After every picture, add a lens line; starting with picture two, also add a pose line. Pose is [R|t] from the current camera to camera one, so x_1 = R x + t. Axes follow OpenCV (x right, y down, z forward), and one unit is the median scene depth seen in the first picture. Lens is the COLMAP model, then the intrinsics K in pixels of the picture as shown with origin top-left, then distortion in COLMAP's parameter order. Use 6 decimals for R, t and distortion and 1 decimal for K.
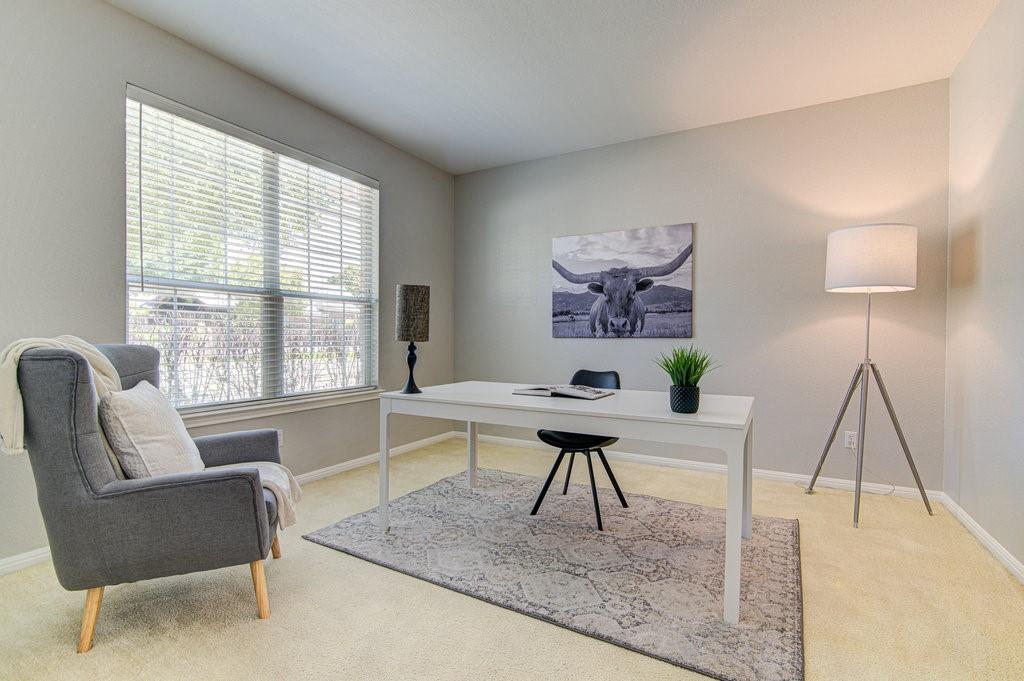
lens RADIAL K [[475.5, 0, 512.0], [0, 475.5, 340.5], [0, 0, 1]] dist [-0.002959, -0.000357]
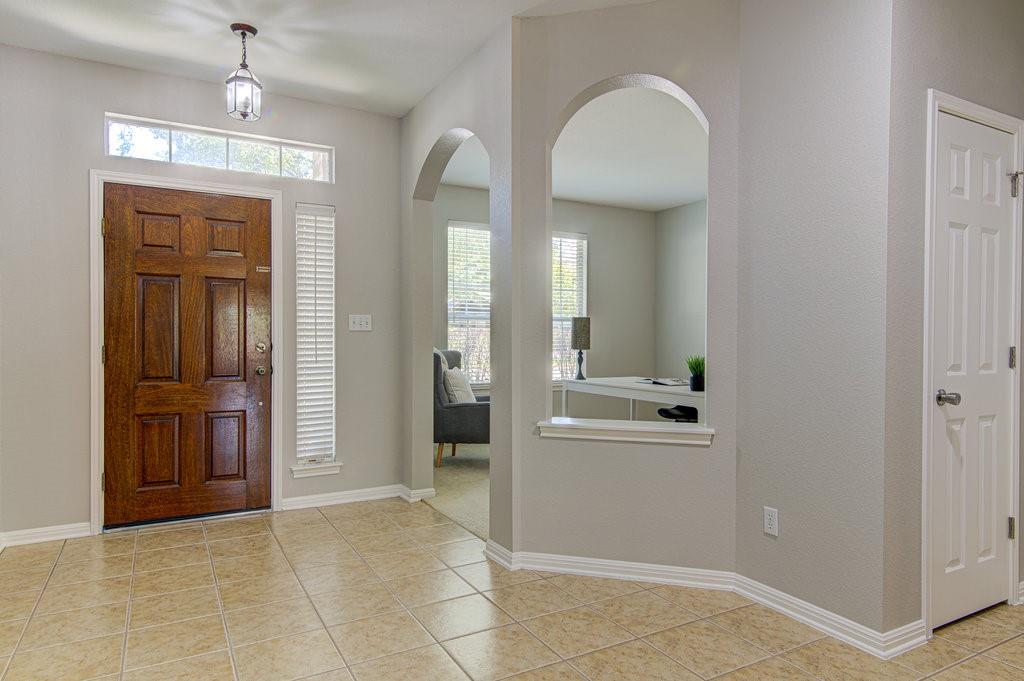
lens RADIAL K [[632.6, 0, 512.0], [0, 632.6, 340.5], [0, 0, 1]] dist [-0.000092, -0.000009]
pose [[0.853008, 0.004048, -0.521882, 0.795857], [-0.004195, 0.999991, 0.000900, -0.033062], [0.521881, 0.001421, 0.853017, -1.112650]]
